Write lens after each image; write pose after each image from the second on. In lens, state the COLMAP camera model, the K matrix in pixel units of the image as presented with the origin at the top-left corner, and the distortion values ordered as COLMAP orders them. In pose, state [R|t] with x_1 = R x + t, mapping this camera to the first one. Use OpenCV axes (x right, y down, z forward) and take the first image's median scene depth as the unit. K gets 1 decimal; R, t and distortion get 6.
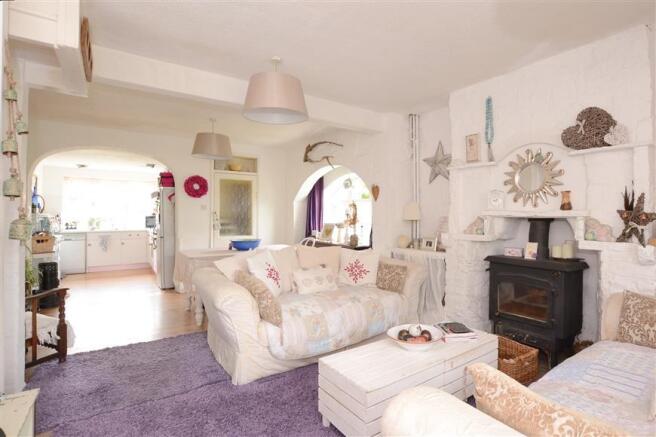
lens RADIAL K [[319.4, 0, 330.0], [0, 319.4, 215.8], [0, 0, 1]] dist [-0.031870, 0.003726]
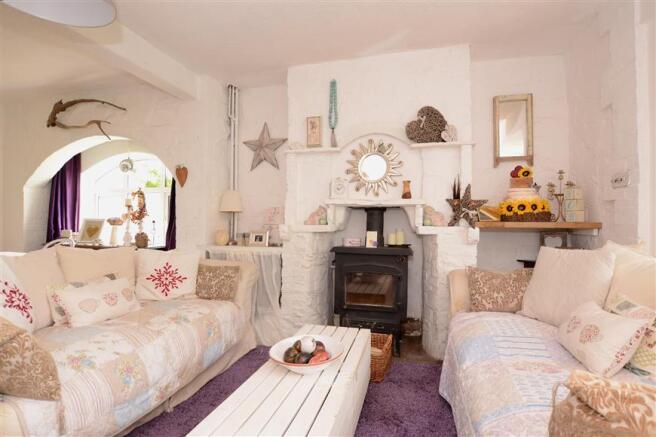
lens RADIAL K [[319.4, 0, 330.7], [0, 319.4, 221.2], [0, 0, 1]] dist [-0.031870, 0.003726]
pose [[0.758631, 0.007171, 0.651481, -0.122920], [-0.009702, 0.999953, 0.000292, 0.049408], [-0.651448, -0.006542, 0.758665, 0.279805]]
